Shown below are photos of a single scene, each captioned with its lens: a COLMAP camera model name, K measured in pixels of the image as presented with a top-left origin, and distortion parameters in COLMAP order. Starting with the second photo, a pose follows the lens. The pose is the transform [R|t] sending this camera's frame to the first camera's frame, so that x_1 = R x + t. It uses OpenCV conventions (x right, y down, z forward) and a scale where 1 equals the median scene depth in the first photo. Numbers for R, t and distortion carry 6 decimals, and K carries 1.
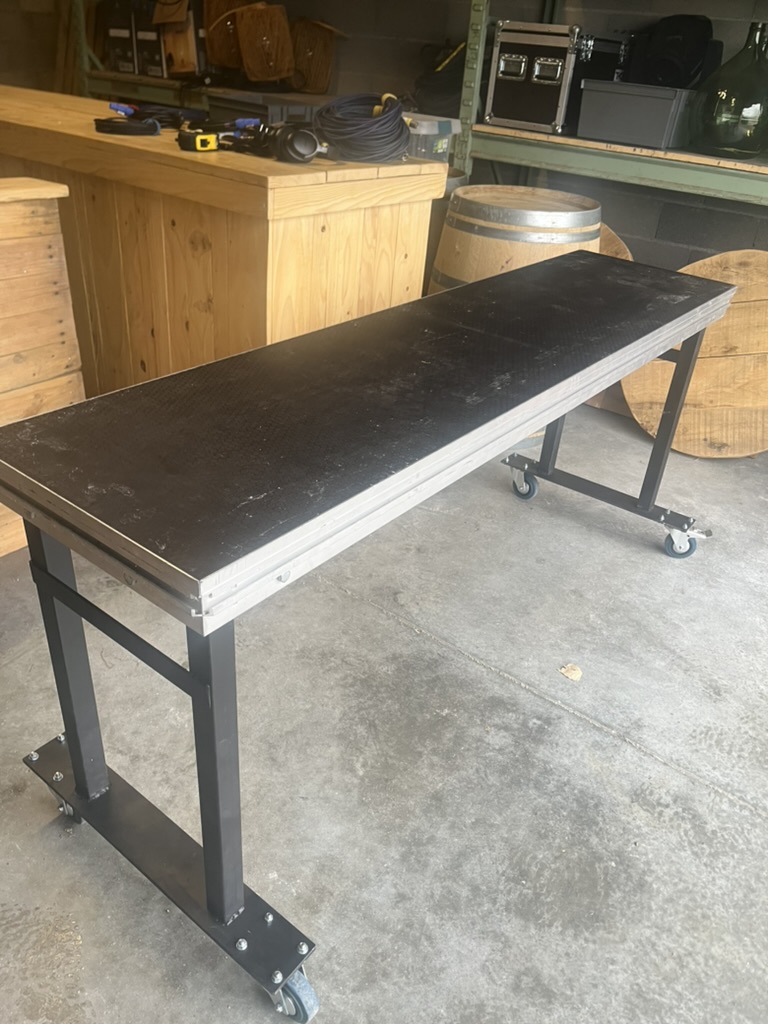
lens RADIAL K [[770.7, 0, 384.7], [0, 770.7, 521.0], [0, 0, 1]] dist [0.075362, -0.109768]
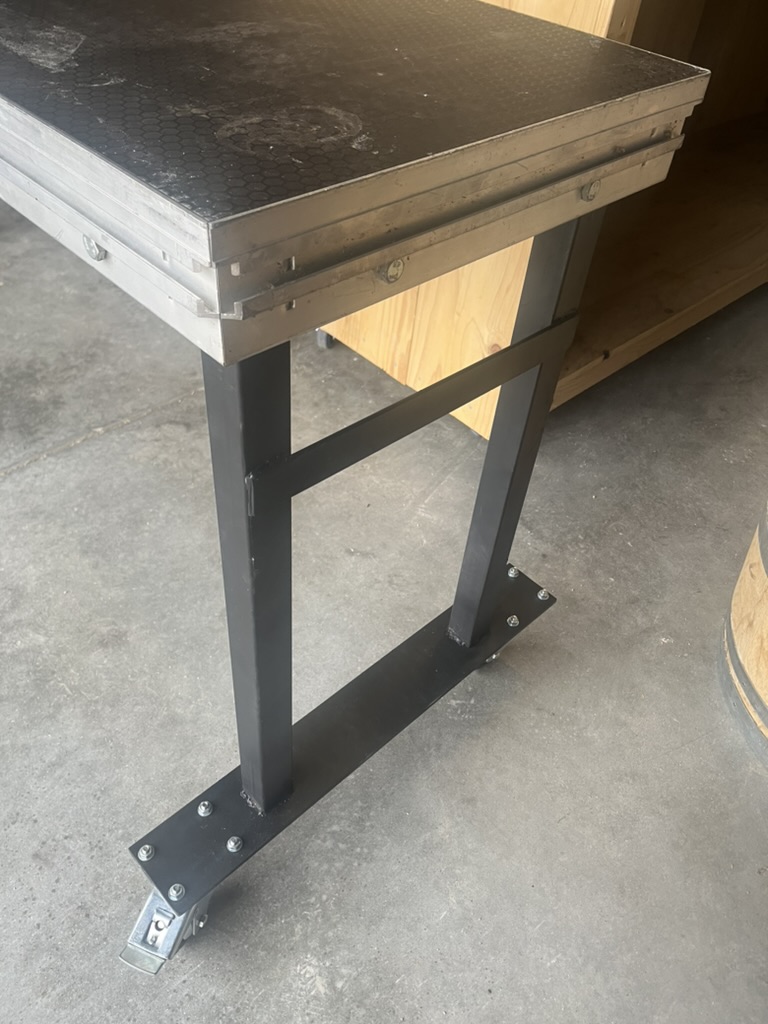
lens RADIAL K [[770.7, 0, 384.7], [0, 770.7, 521.0], [0, 0, 1]] dist [0.075362, -0.109768]
pose [[-0.130036, 0.631734, -0.764201, 0.684806], [-0.593121, 0.568072, 0.570527, -0.428857], [0.794542, 0.527453, 0.300825, 1.128733]]
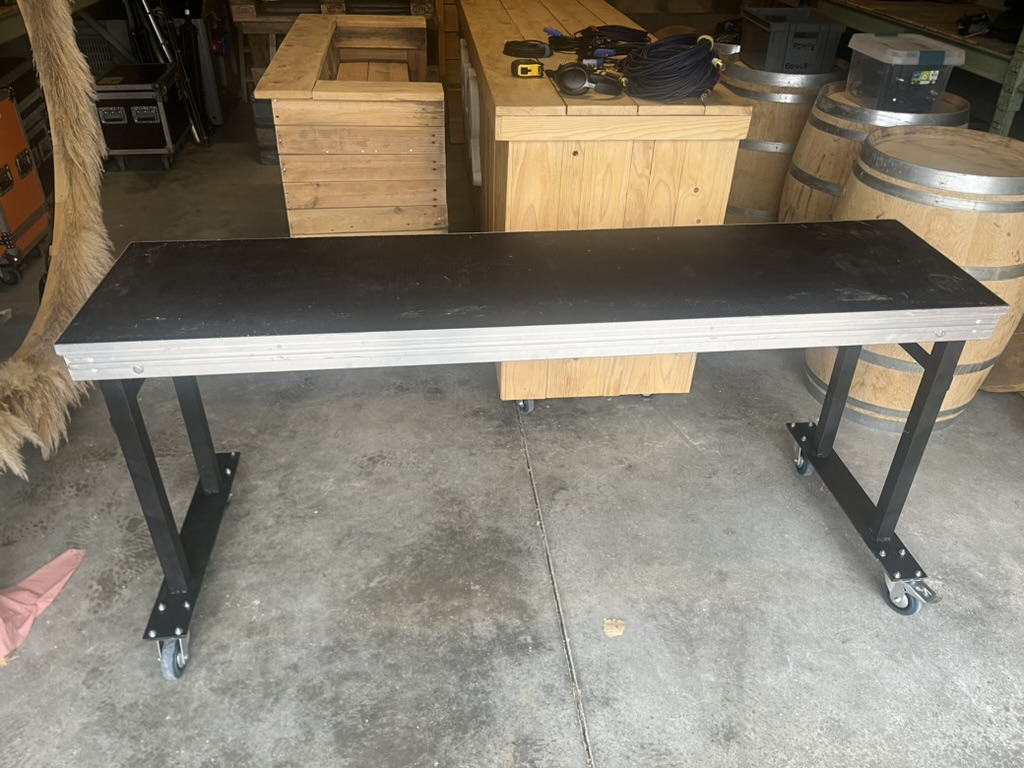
lens RADIAL K [[770.7, 0, 517.7], [0, 770.7, 377.3], [0, 0, 1]] dist [0.075362, -0.109768]
pose [[0.699297, 0.335511, -0.631203, 0.692828], [-0.343934, 0.932004, 0.114361, -0.176511], [0.626652, 0.137120, 0.767141, 0.132471]]
